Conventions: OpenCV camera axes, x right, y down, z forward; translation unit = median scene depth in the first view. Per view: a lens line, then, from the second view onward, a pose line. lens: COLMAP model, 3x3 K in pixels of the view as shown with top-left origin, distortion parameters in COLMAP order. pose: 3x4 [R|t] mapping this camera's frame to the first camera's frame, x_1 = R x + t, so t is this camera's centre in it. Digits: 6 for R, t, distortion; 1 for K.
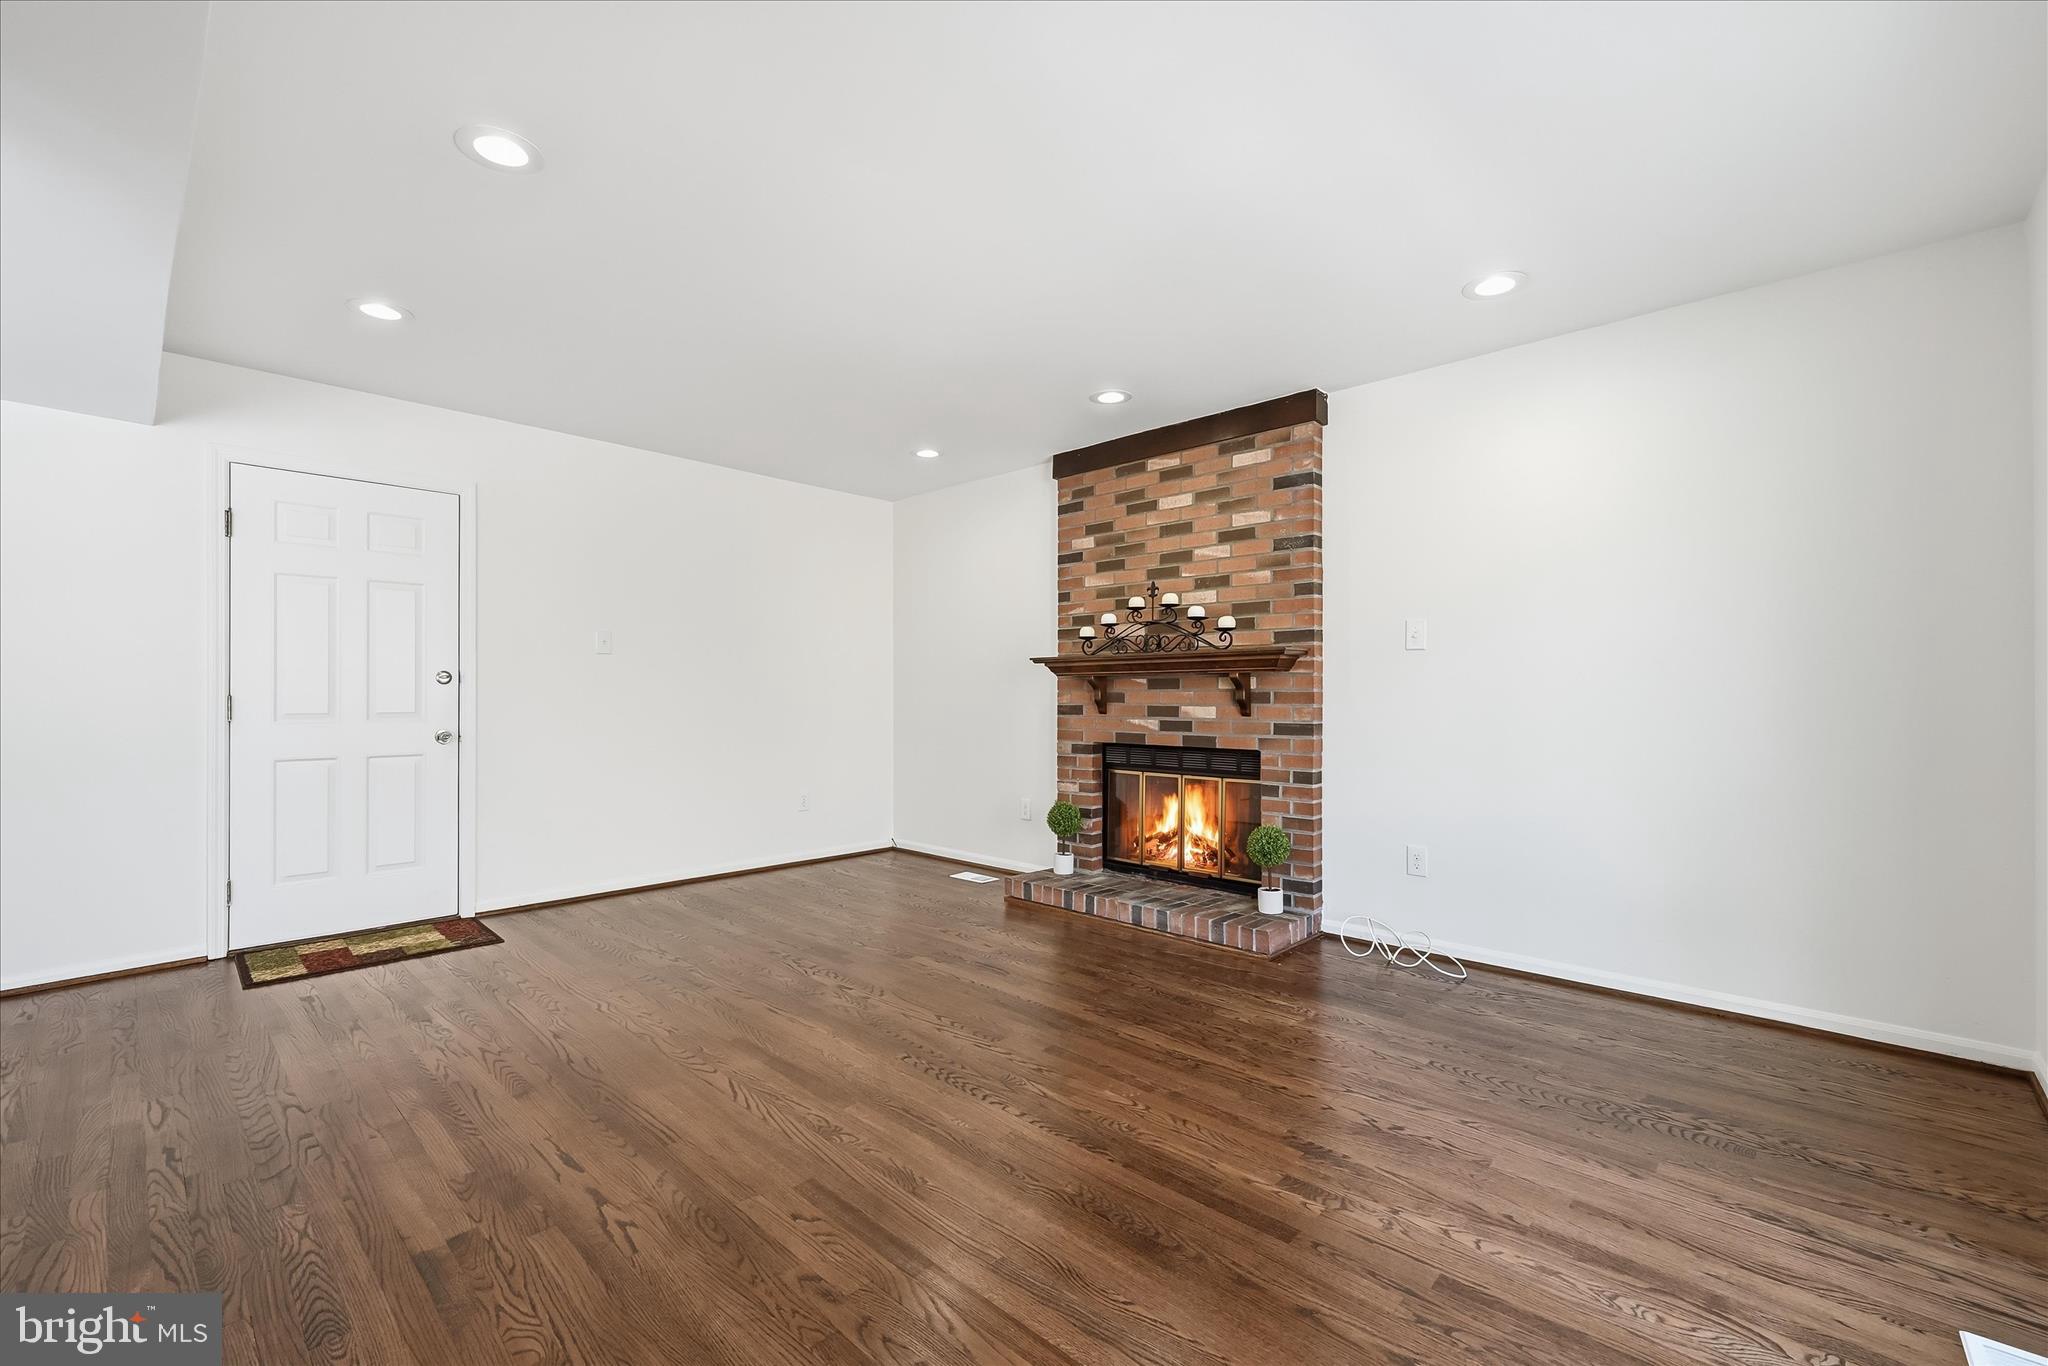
lens RADIAL K [[854.0, 0, 1004.8], [0, 854.0, 685.8], [0, 0, 1]] dist [0.000555, 0.000174]
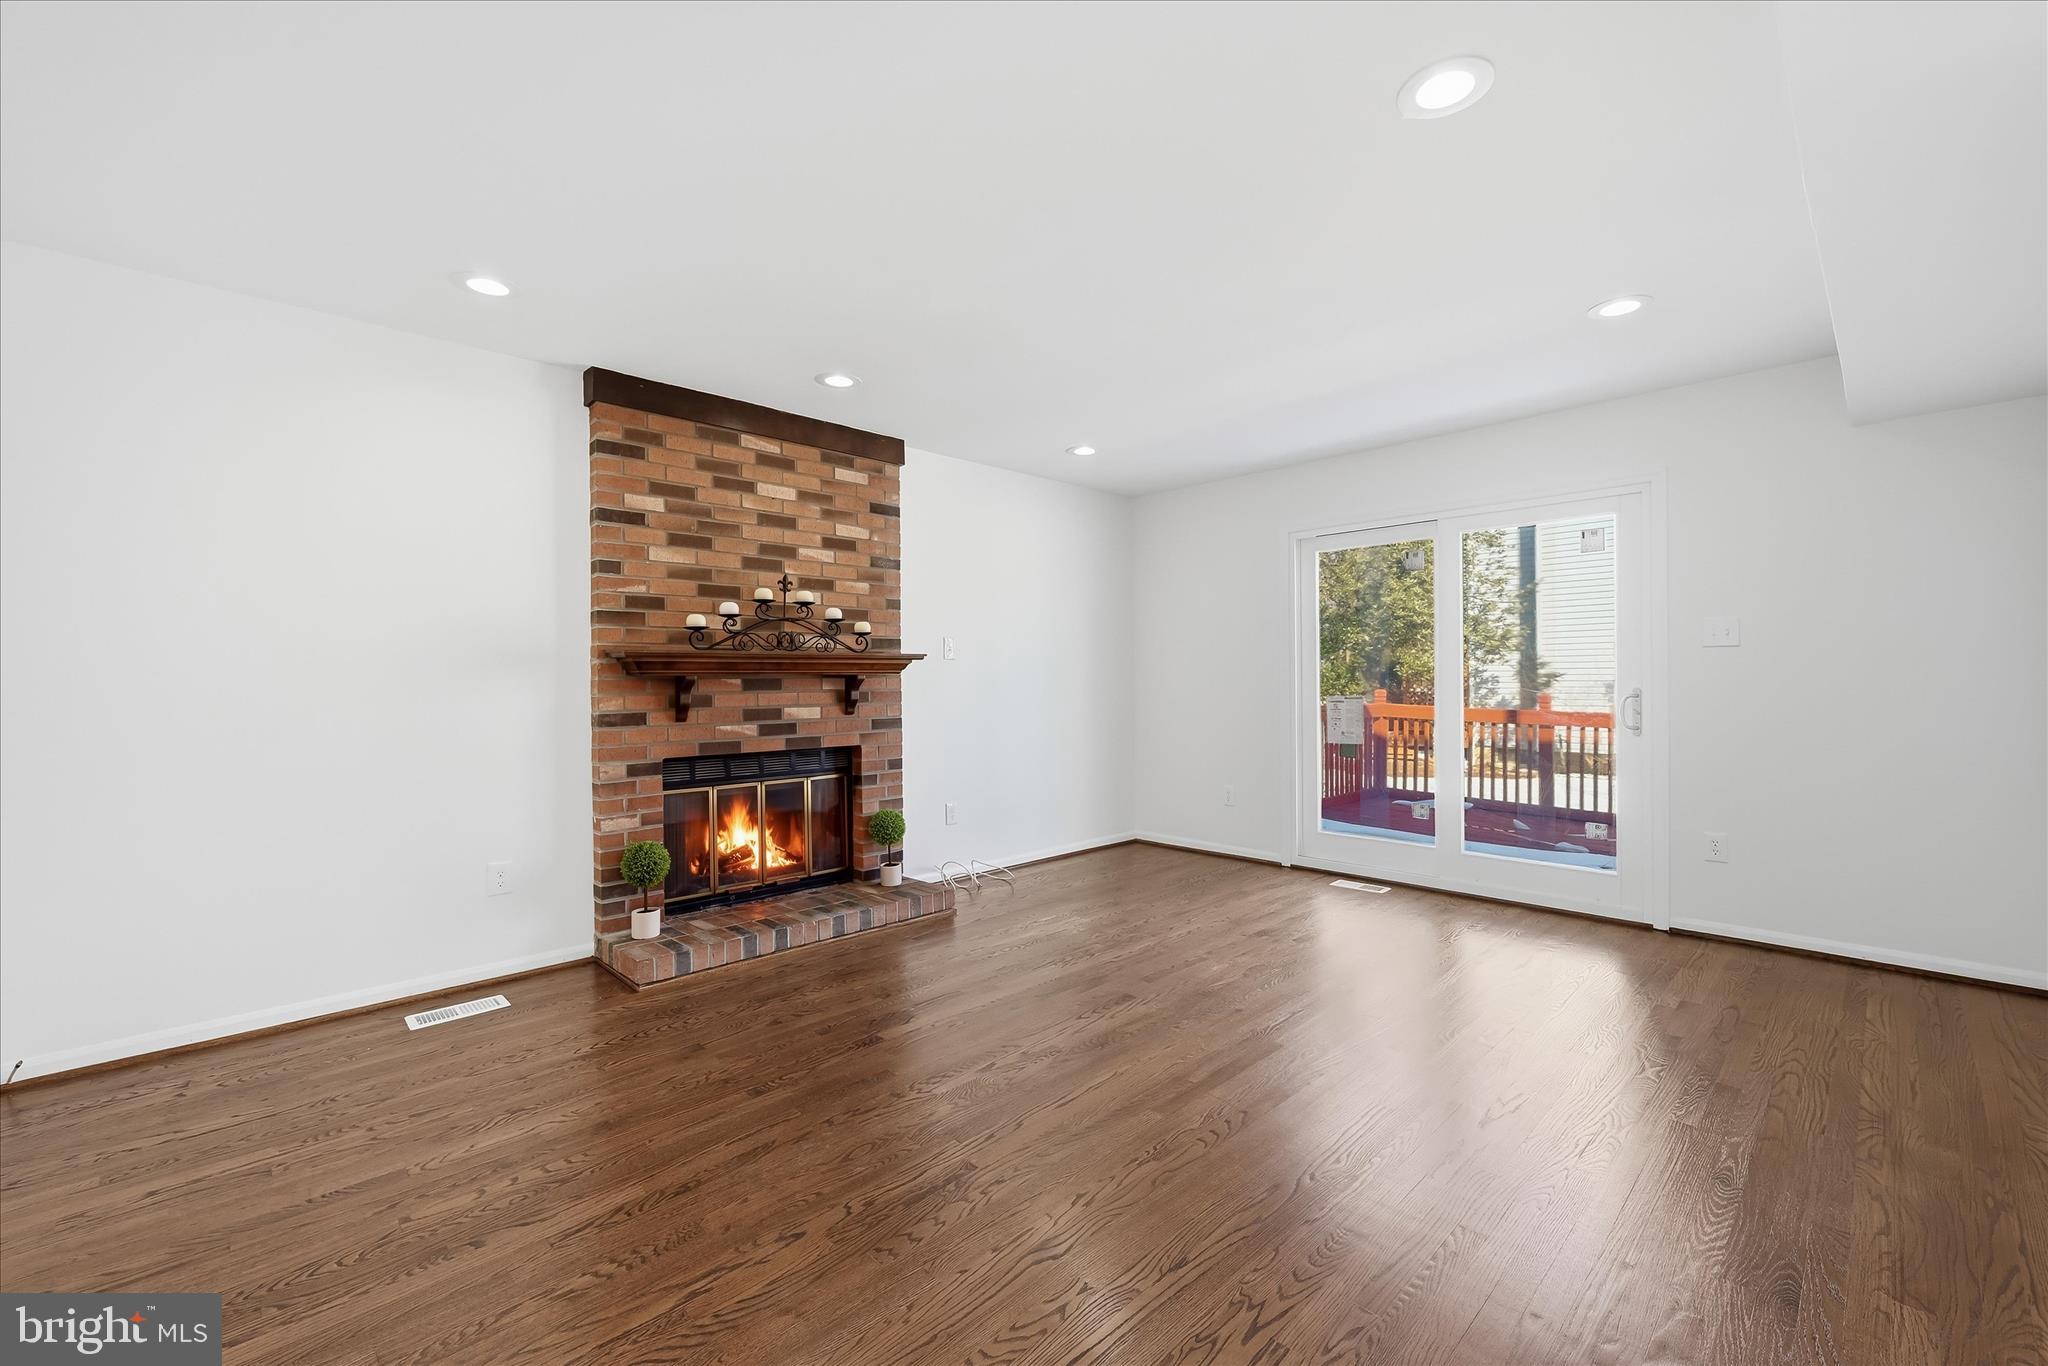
lens RADIAL K [[854.0, 0, 1004.8], [0, 854.0, 685.8], [0, 0, 1]] dist [0.000555, 0.000174]
pose [[0.042190, -0.002844, 0.999106, -0.732682], [0.002376, 0.999993, 0.002746, -0.003197], [-0.999107, 0.002258, 0.042197, 0.709207]]
